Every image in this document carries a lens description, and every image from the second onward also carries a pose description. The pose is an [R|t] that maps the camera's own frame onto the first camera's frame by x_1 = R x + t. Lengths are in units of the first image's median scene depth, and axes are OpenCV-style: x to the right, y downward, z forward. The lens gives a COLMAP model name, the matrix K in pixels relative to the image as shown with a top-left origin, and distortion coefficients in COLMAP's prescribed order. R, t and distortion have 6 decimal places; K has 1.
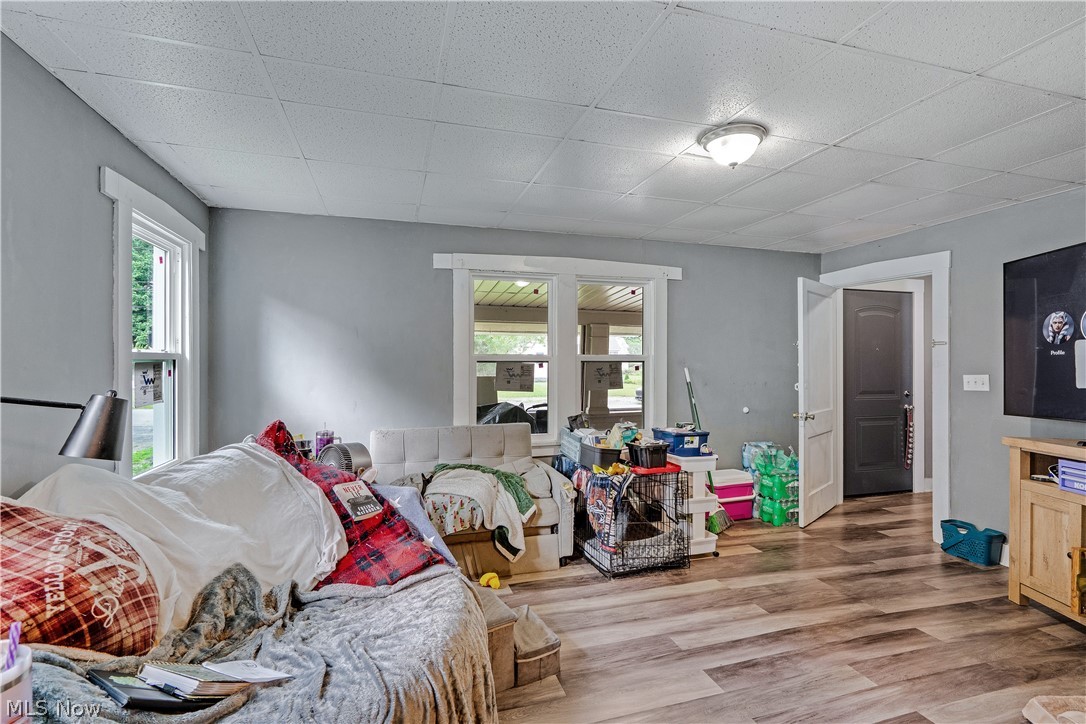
lens RADIAL K [[514.0, 0, 542.1], [0, 514.0, 361.1], [0, 0, 1]] dist [-0.001448, 0.000368]
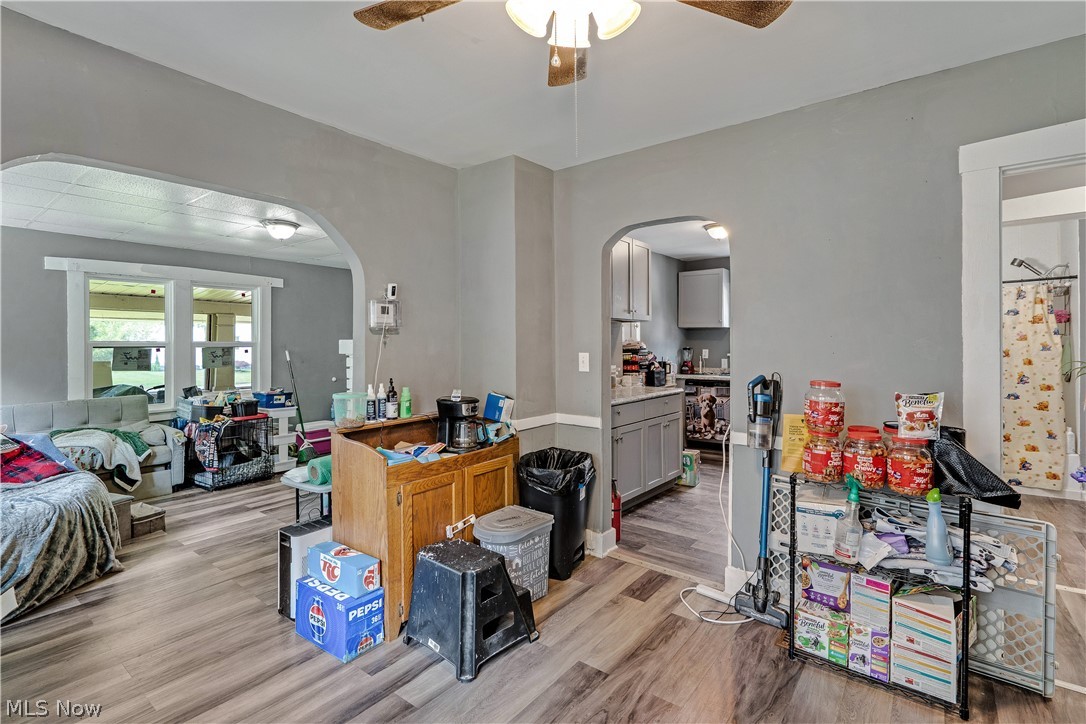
lens RADIAL K [[514.0, 0, 535.0], [0, 514.0, 344.3], [0, 0, 1]] dist [-0.001448, 0.000368]
pose [[0.820249, -0.004462, 0.571989, 0.044735], [0.004350, 0.999989, 0.001564, -0.004007], [-0.571990, 0.001205, 0.820260, -0.713766]]
